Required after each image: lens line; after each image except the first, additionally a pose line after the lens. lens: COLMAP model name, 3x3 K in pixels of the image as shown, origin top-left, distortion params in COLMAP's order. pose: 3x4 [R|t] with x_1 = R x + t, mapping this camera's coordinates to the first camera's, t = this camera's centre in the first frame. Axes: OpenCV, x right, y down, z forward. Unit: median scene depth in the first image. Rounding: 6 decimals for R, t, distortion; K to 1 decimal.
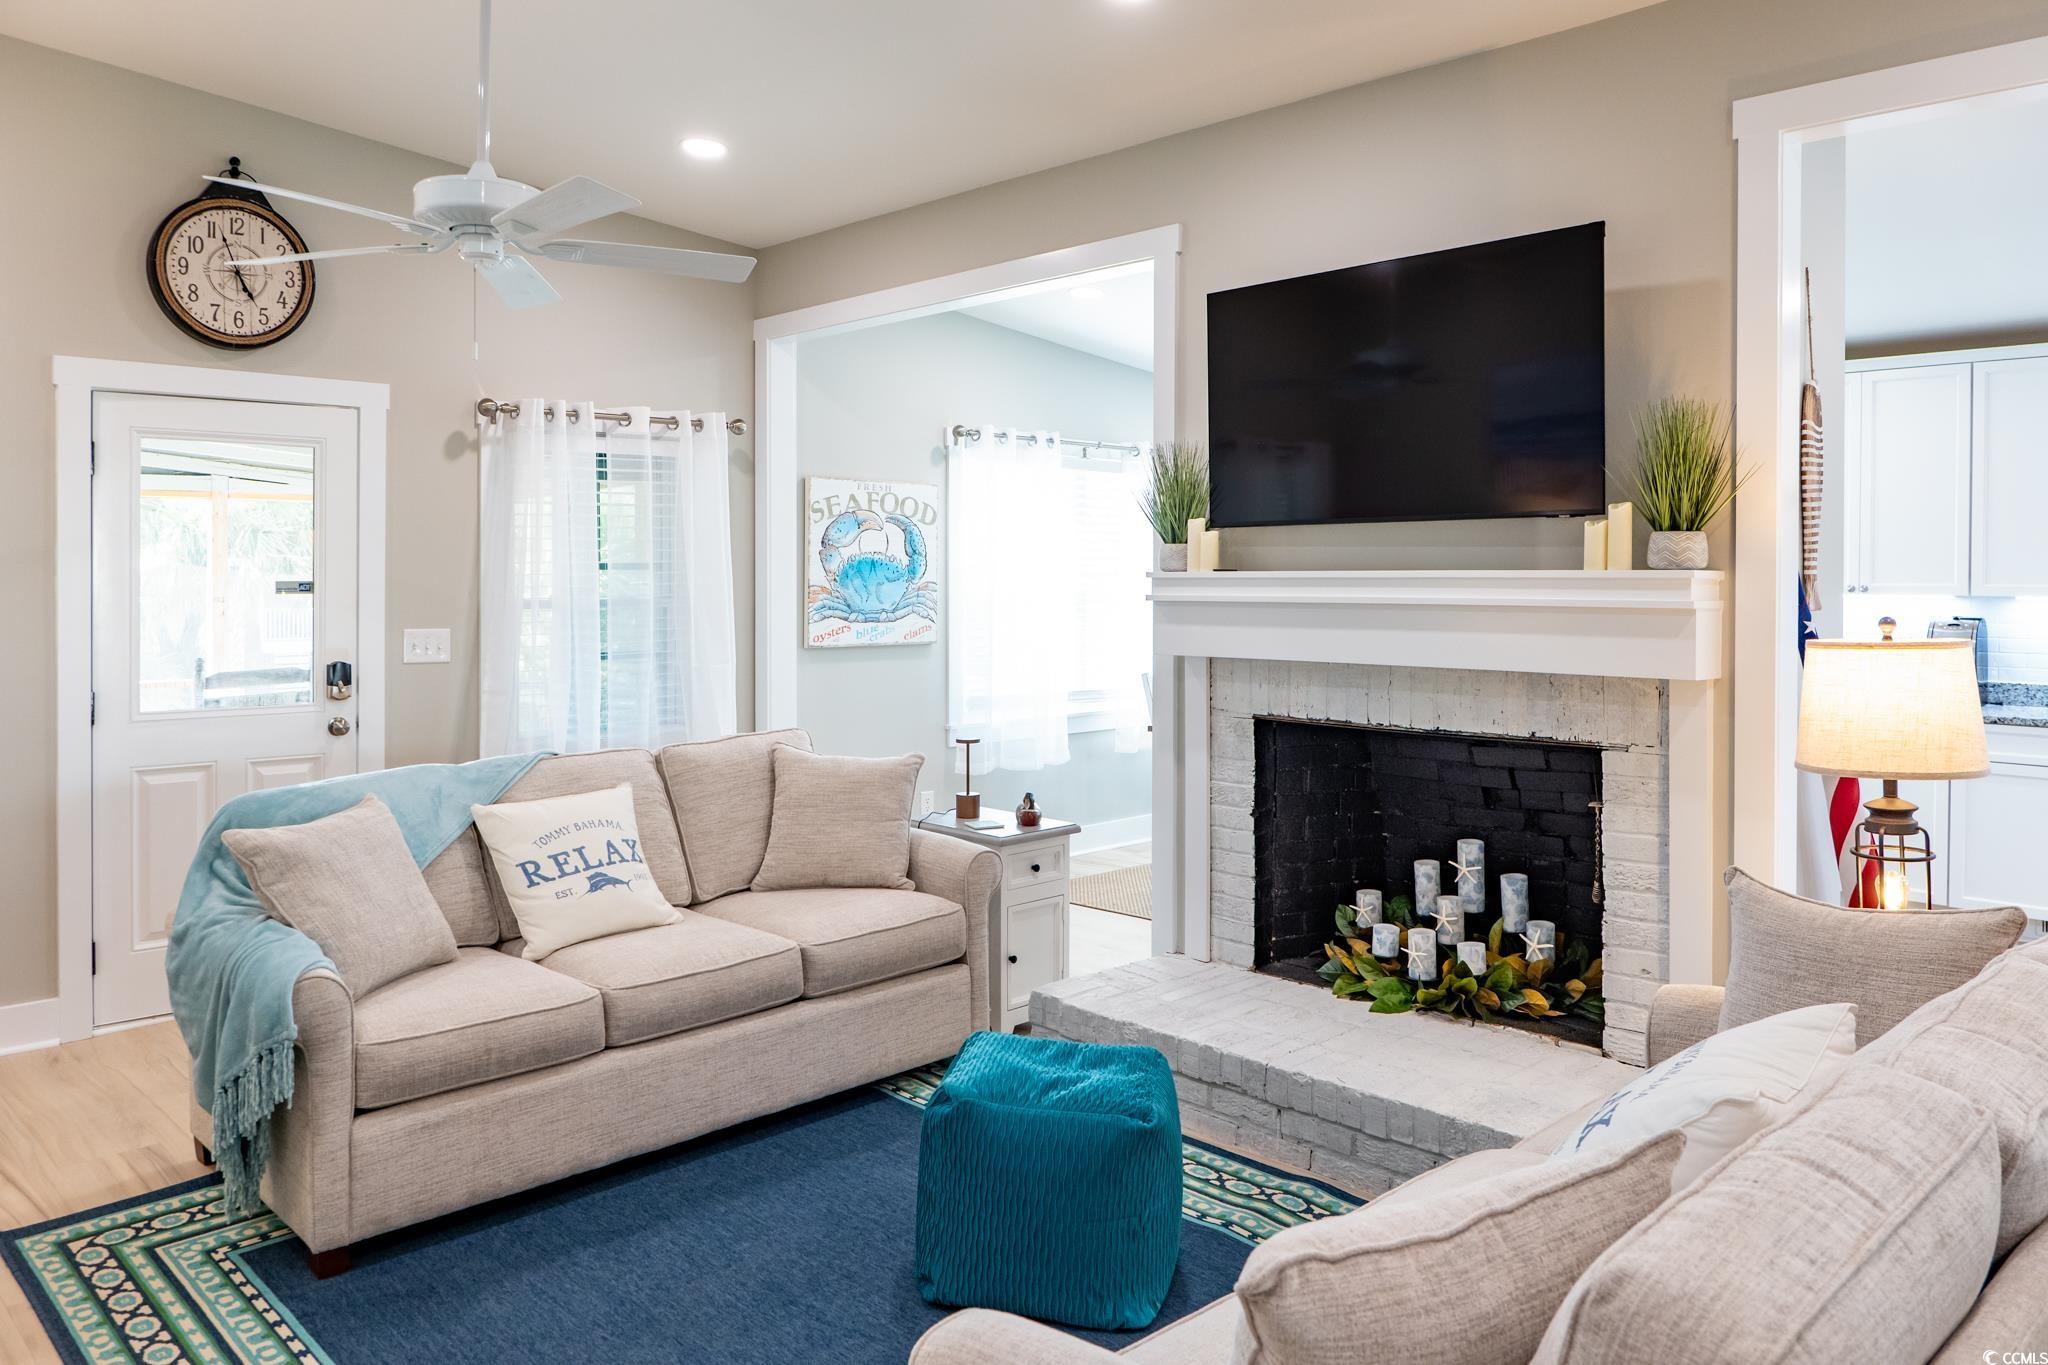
lens RADIAL K [[1463.1, 0, 1122.9], [0, 1463.1, 588.4], [0, 0, 1]] dist [0.003785, -0.008493]
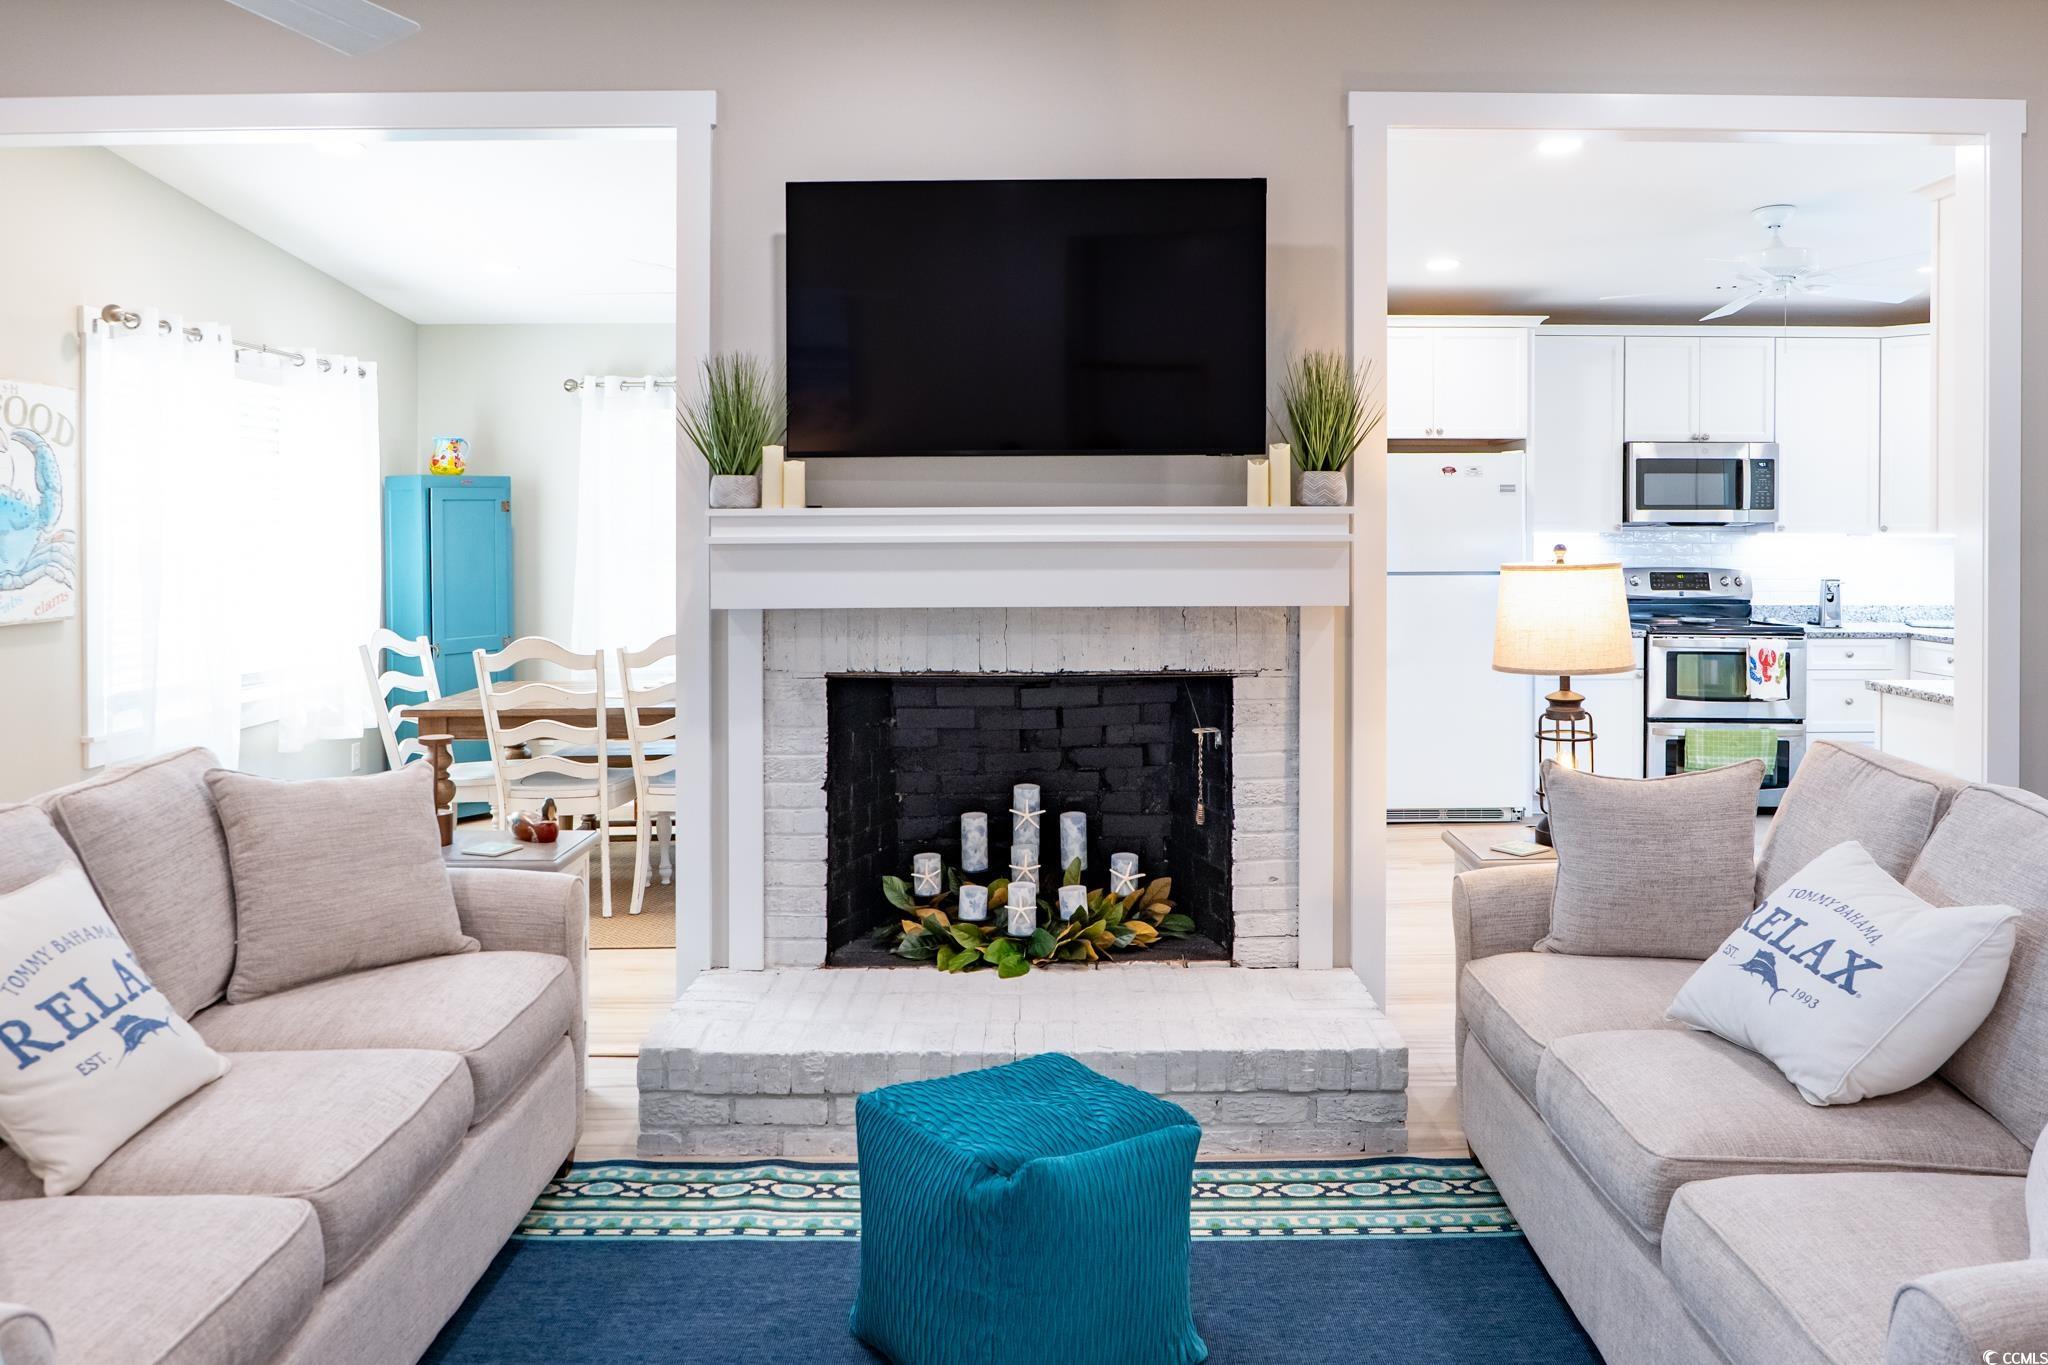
lens RADIAL K [[1463.1, 0, 1116.6], [0, 1463.1, 538.9], [0, 0, 1]] dist [0.003785, -0.008493]
pose [[0.715382, -0.008876, 0.698677, -0.402007], [0.010776, 0.999941, 0.001670, 0.006579], [-0.698650, 0.006334, 0.715436, 0.257707]]
